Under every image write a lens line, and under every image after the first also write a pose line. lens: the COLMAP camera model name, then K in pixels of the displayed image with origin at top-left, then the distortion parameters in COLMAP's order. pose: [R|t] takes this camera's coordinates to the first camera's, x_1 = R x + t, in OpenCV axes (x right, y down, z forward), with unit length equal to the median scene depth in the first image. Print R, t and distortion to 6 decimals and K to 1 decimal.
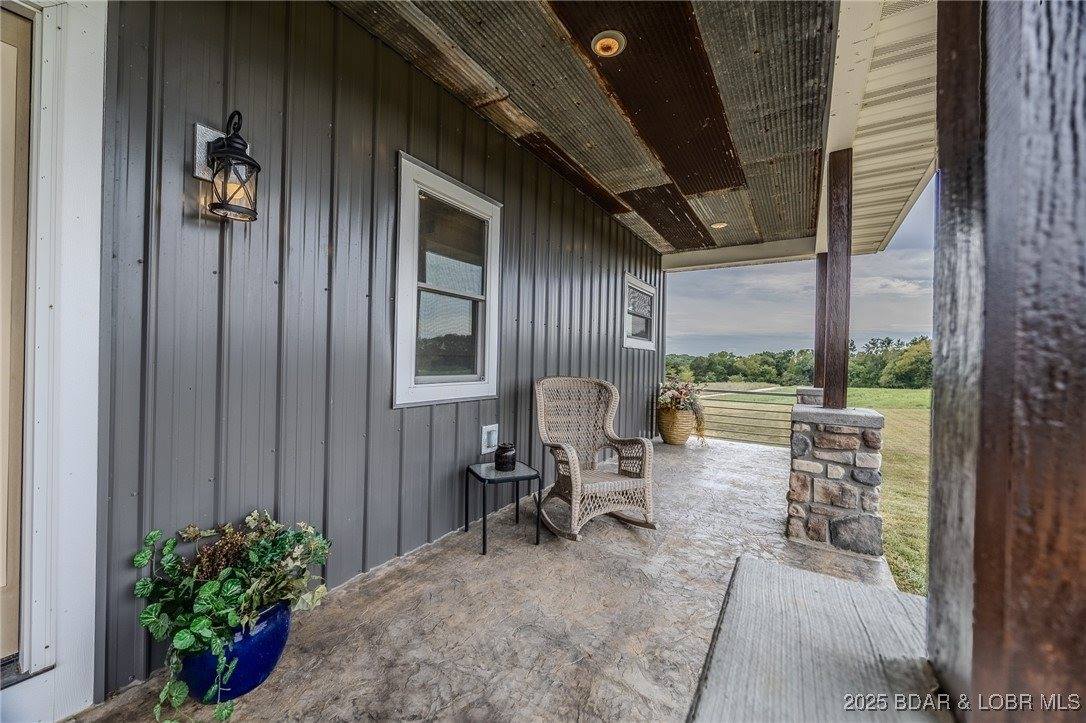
lens RADIAL K [[414.1, 0, 543.0], [0, 414.1, 361.5], [0, 0, 1]] dist [-0.001306, 0.000511]
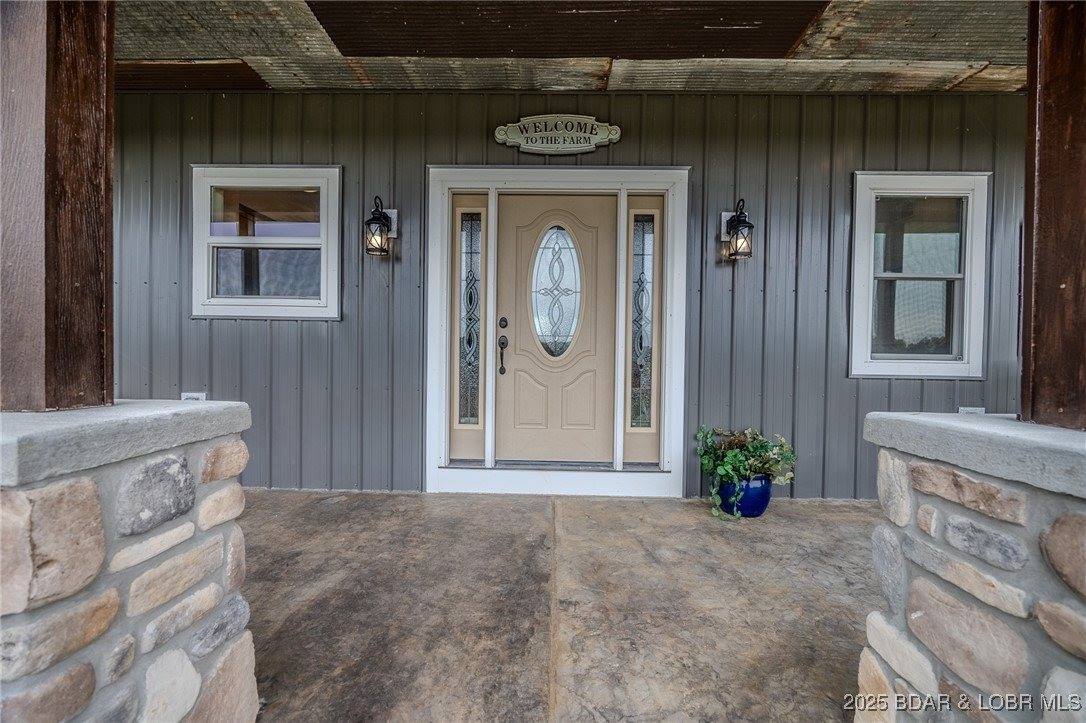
lens RADIAL K [[414.1, 0, 543.0], [0, 414.1, 361.5], [0, 0, 1]] dist [-0.001306, 0.000511]
pose [[0.513949, -0.005282, -0.857805, 0.292181], [-0.008093, 0.999907, -0.011006, 0.104780], [0.857783, 0.012599, 0.513858, -0.542170]]
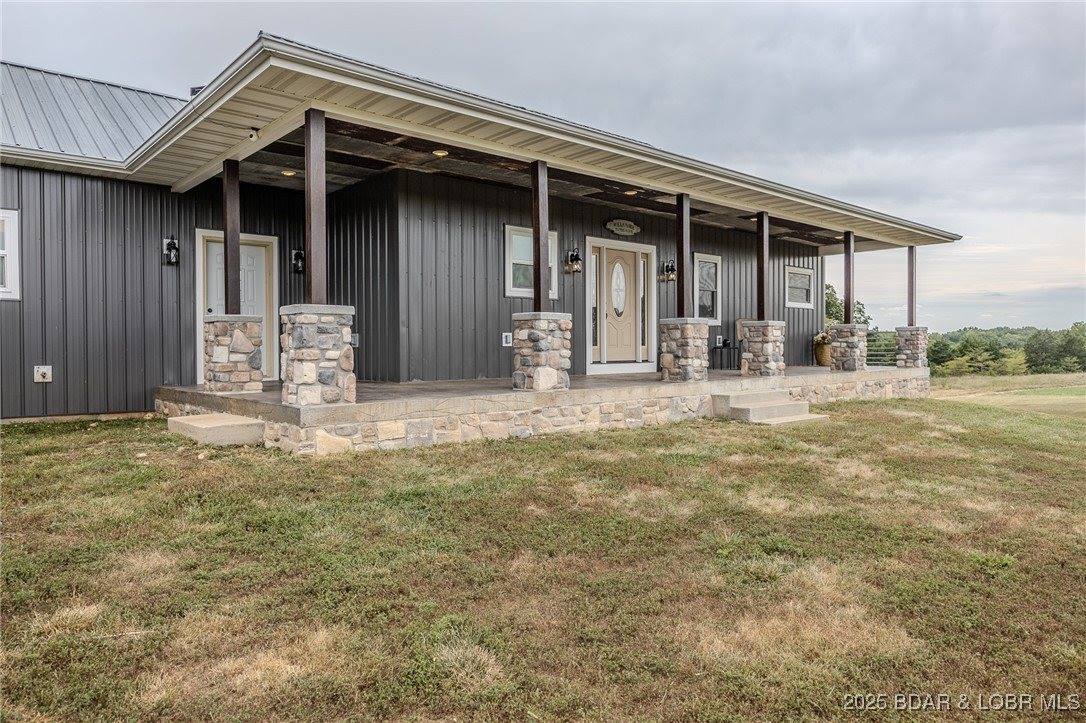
lens RADIAL K [[707.8, 0, 541.6], [0, 707.8, 357.2], [0, 0, 1]] dist [0.002622, 0.000662]
pose [[0.959195, -0.022354, -0.281860, 0.098038], [0.024514, 0.999691, 0.004138, 0.392821], [0.281680, -0.010879, 0.959447, -6.173179]]
